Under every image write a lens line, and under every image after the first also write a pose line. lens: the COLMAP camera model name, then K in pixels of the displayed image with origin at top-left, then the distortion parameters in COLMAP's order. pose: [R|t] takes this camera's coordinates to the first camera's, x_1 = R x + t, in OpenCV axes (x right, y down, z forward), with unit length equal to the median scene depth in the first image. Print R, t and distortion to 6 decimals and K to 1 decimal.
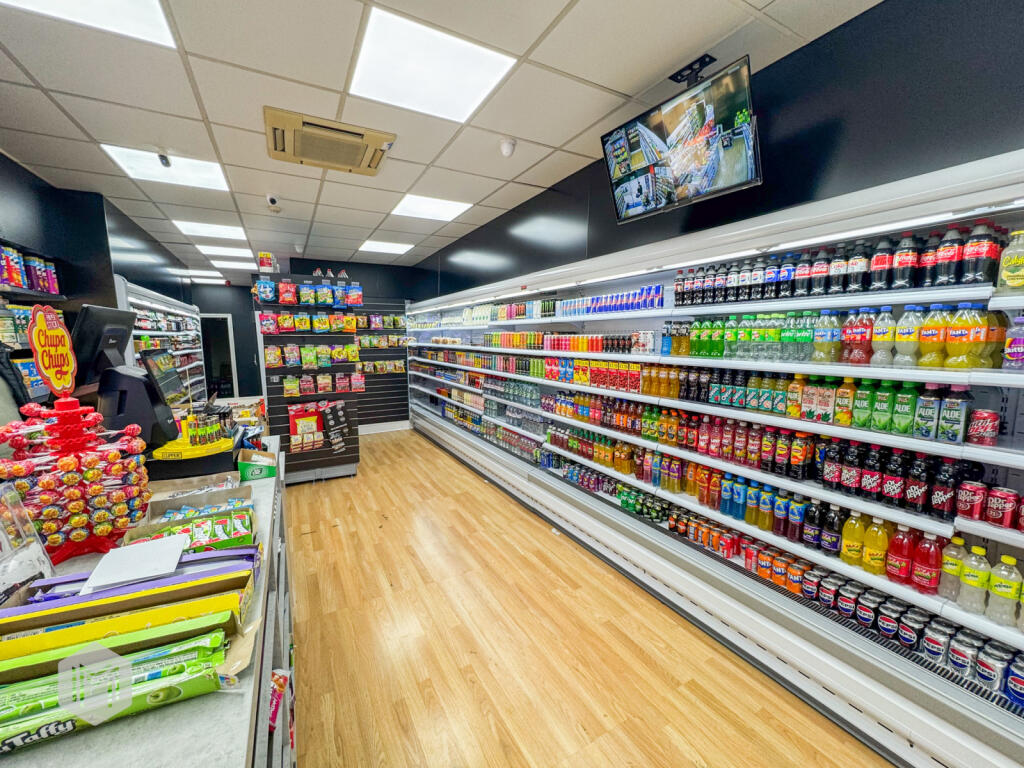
lens RADIAL K [[407.9, 0, 507.4], [0, 407.9, 386.0], [0, 0, 1]] dist [-0.017641, -0.000201]
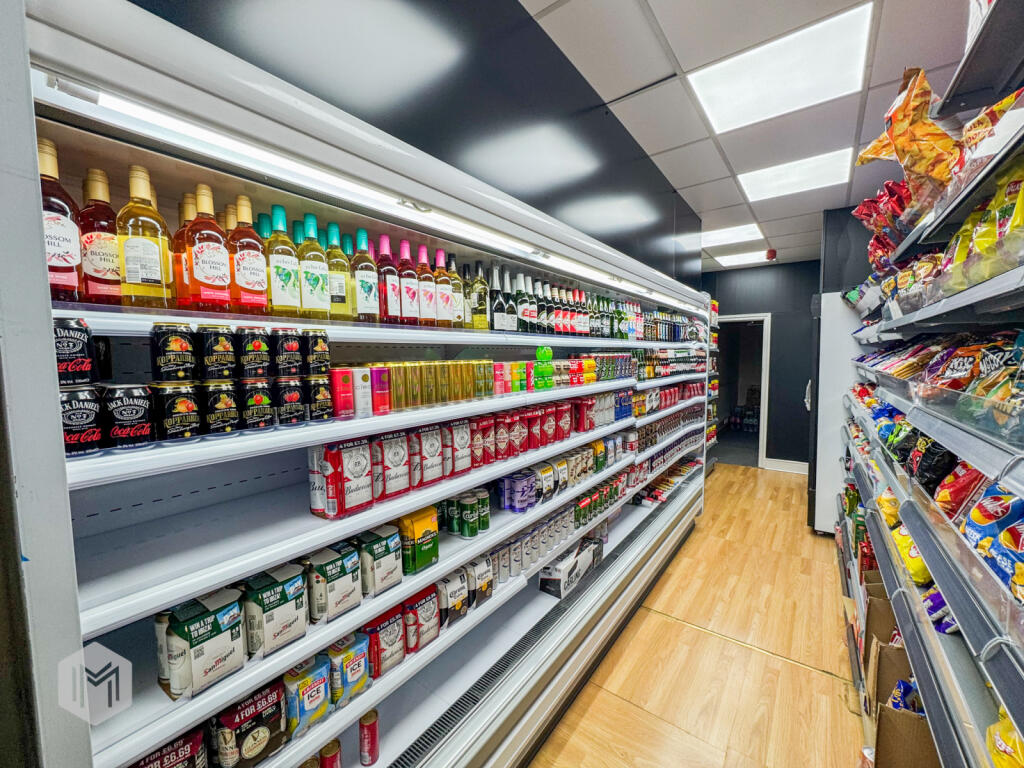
lens RADIAL K [[407.9, 0, 513.4], [0, 407.9, 383.8], [0, 0, 1]] dist [-0.017641, -0.000201]
pose [[0.401346, 0.062444, -0.913796, -0.340230], [-0.102770, 0.994443, 0.022818, -0.059025], [0.910143, 0.084753, 0.405533, 0.505359]]
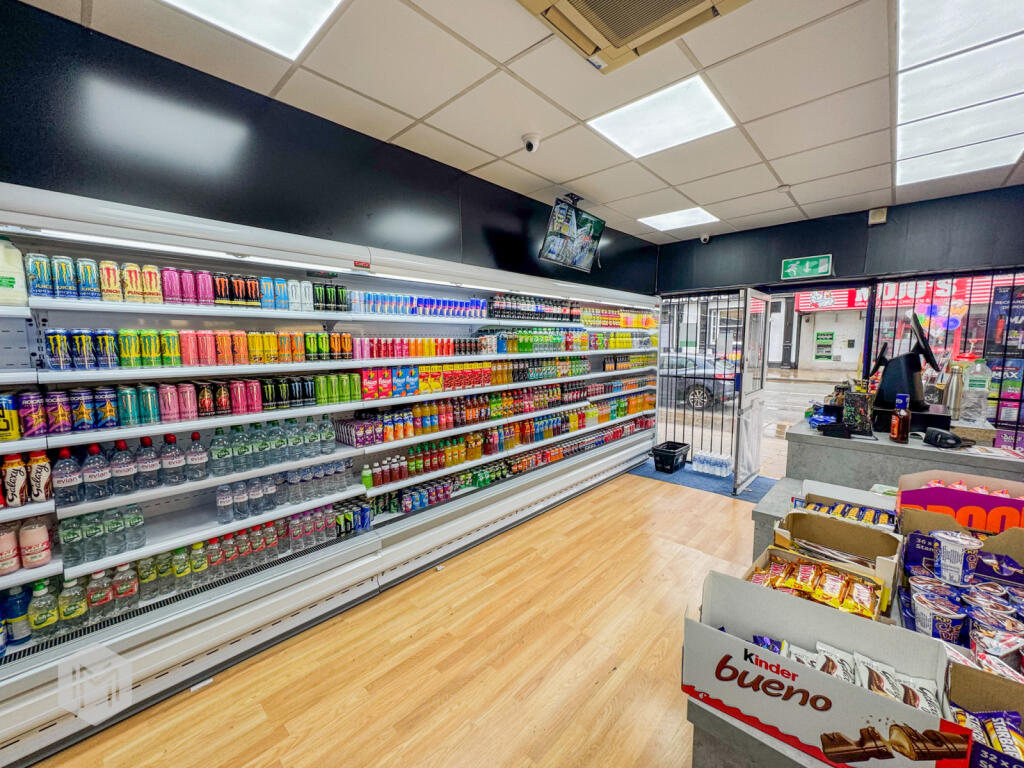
lens RADIAL K [[407.9, 0, 509.5], [0, 407.9, 384.5], [0, 0, 1]] dist [-0.017641, -0.000201]
pose [[-0.310341, -0.088134, 0.946531, -1.001179], [0.127300, 0.982872, 0.133256, -0.163648], [-0.942063, 0.161848, -0.293806, 1.498852]]
